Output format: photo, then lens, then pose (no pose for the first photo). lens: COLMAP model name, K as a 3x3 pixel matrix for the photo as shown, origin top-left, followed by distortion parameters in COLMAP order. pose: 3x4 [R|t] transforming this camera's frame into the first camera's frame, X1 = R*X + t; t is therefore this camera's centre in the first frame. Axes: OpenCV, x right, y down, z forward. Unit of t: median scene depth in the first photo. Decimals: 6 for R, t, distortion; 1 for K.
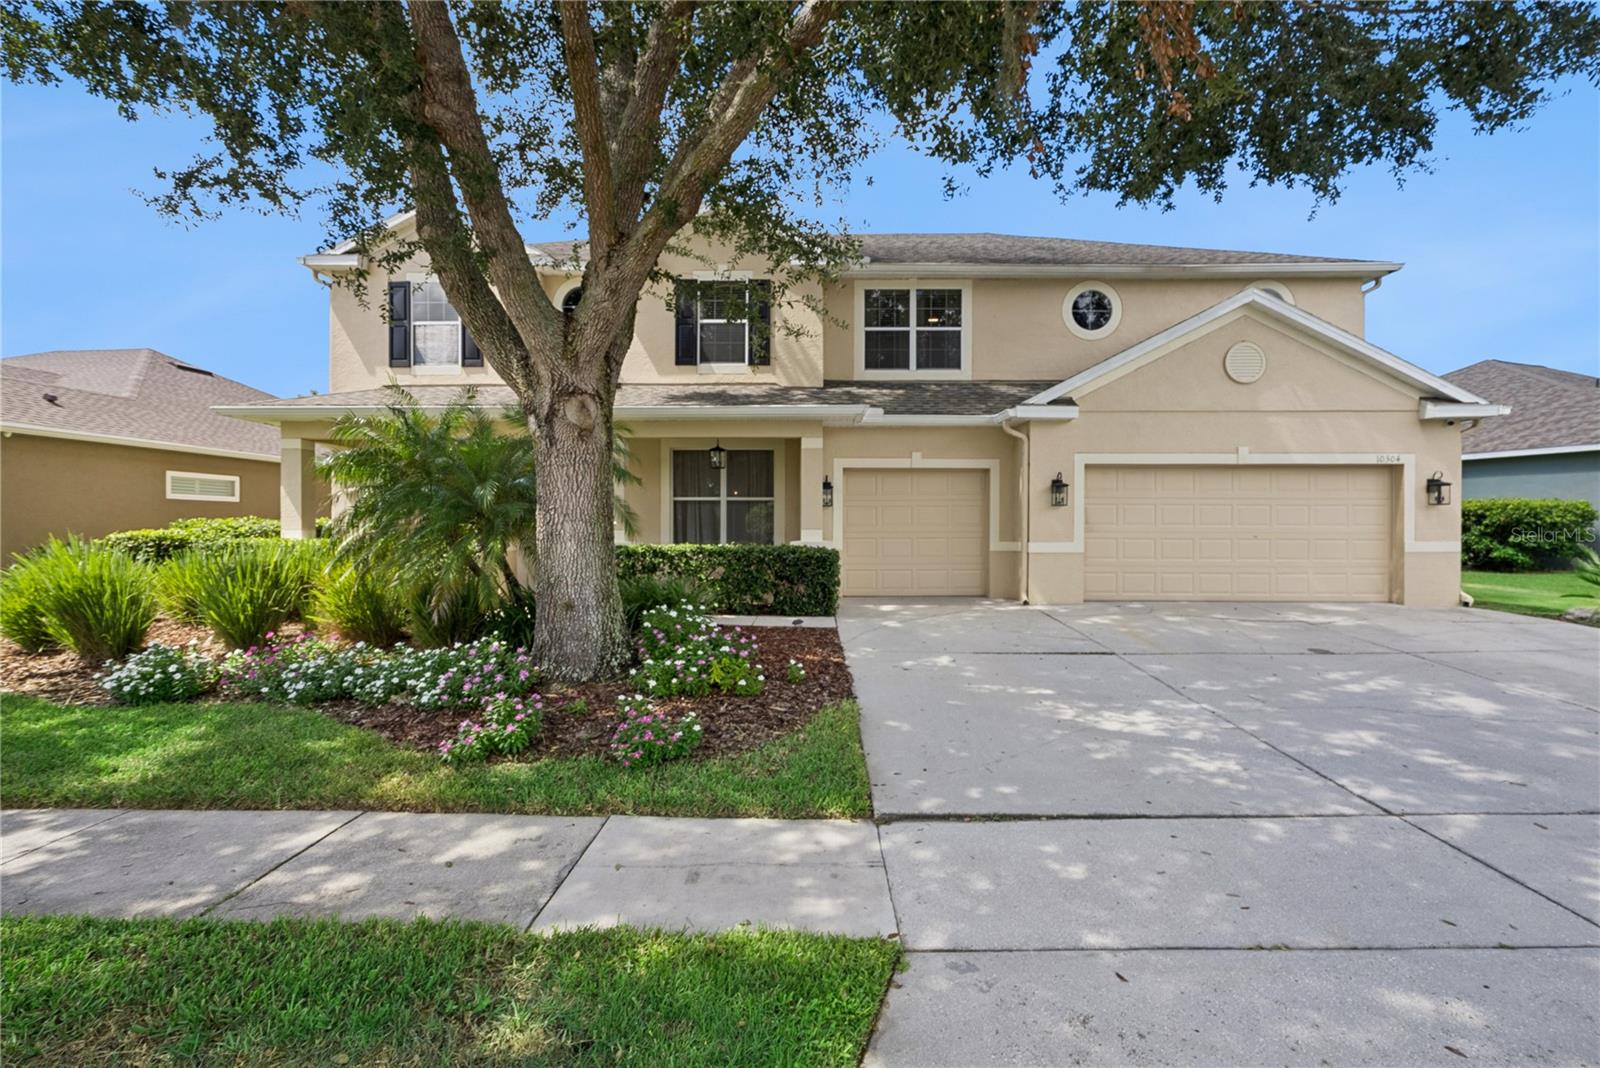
lens RADIAL K [[730.3, 0, 806.5], [0, 730.3, 530.7], [0, 0, 1]] dist [-0.006003, 0.004564]
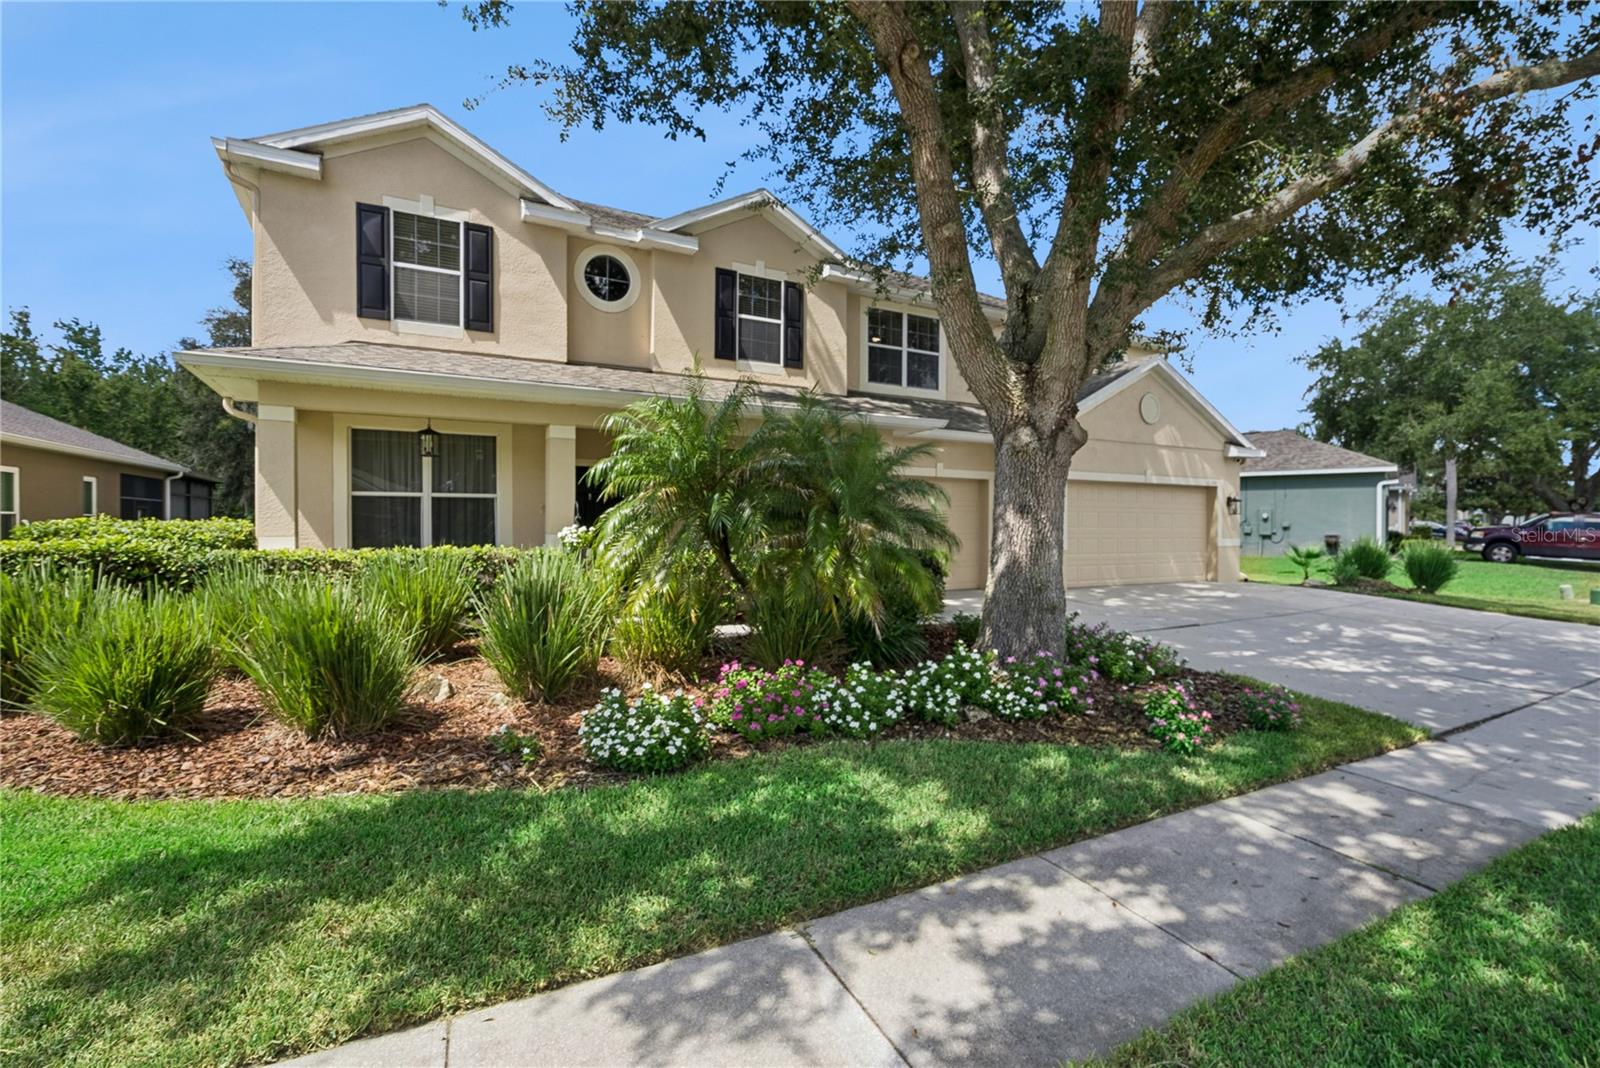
lens RADIAL K [[730.3, 0, 806.2], [0, 730.3, 535.3], [0, 0, 1]] dist [-0.006003, 0.004564]
pose [[0.861587, -0.007224, 0.507559, -0.650983], [-0.000446, 0.999888, 0.014987, -0.013515], [-0.507610, -0.013139, 0.861487, 0.142526]]
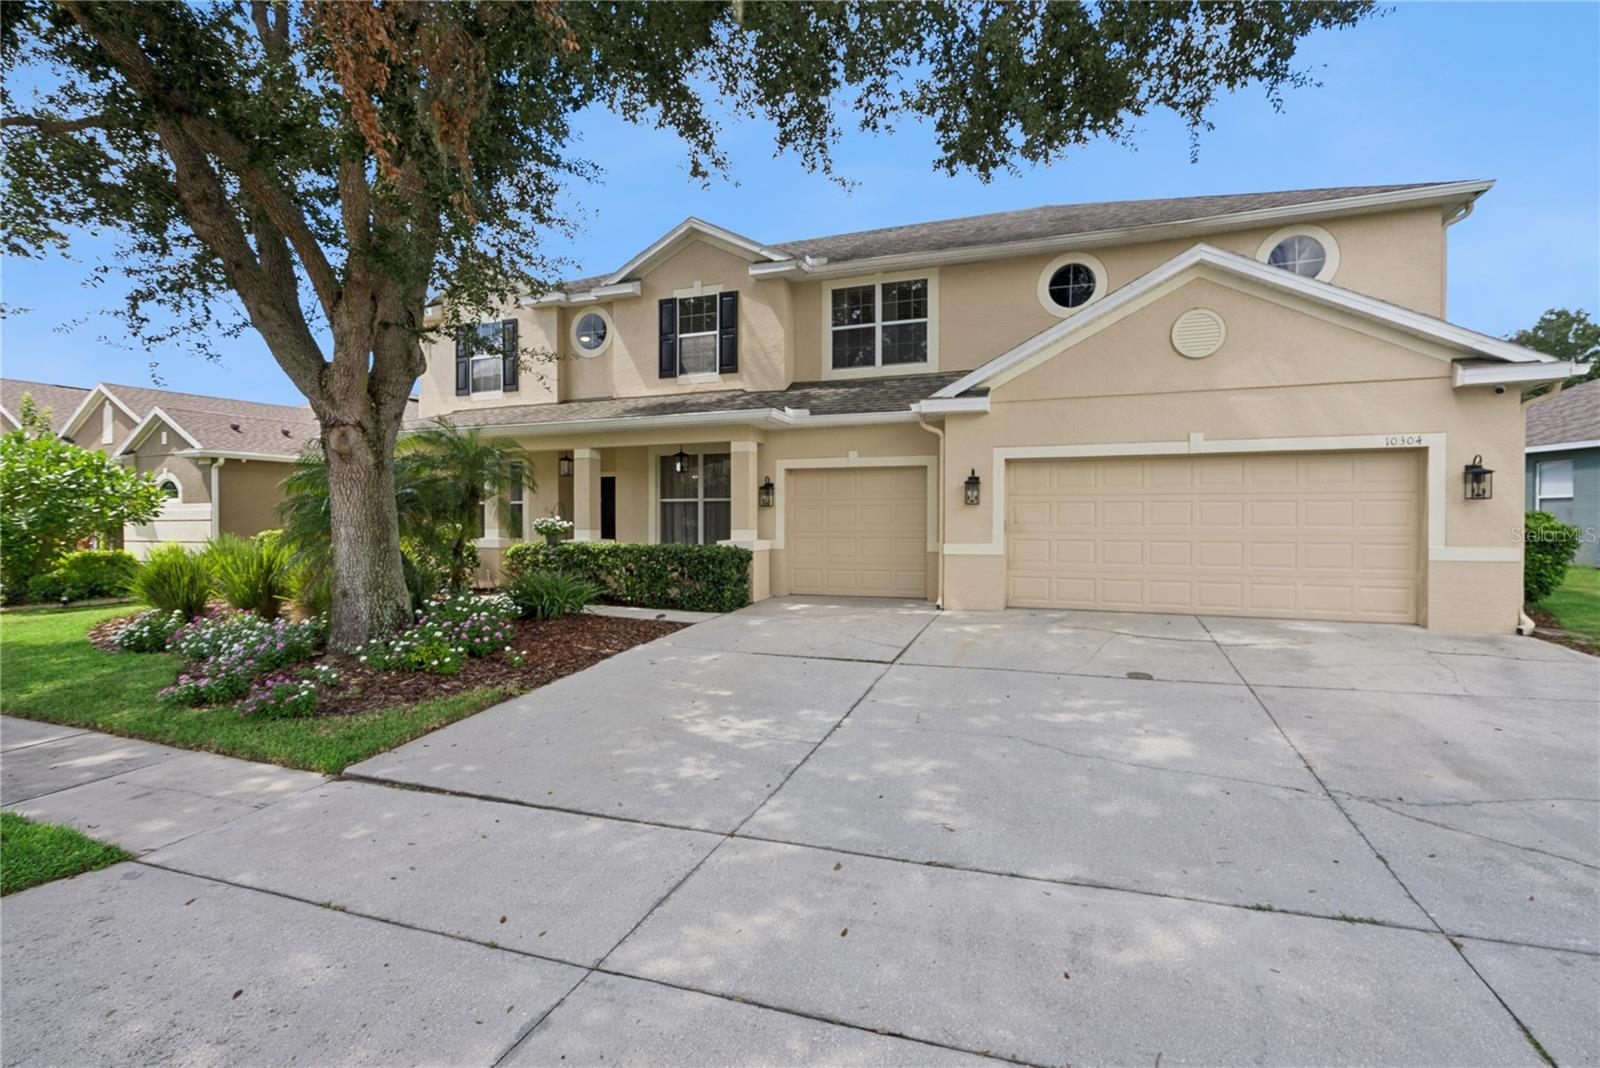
lens RADIAL K [[730.3, 0, 791.9], [0, 730.3, 528.9], [0, 0, 1]] dist [-0.006003, 0.004564]
pose [[0.940768, 0.002120, -0.339045, 0.440948], [0.000113, 0.999978, 0.006568, -0.009146], [0.339051, -0.006217, 0.940747, 0.041837]]
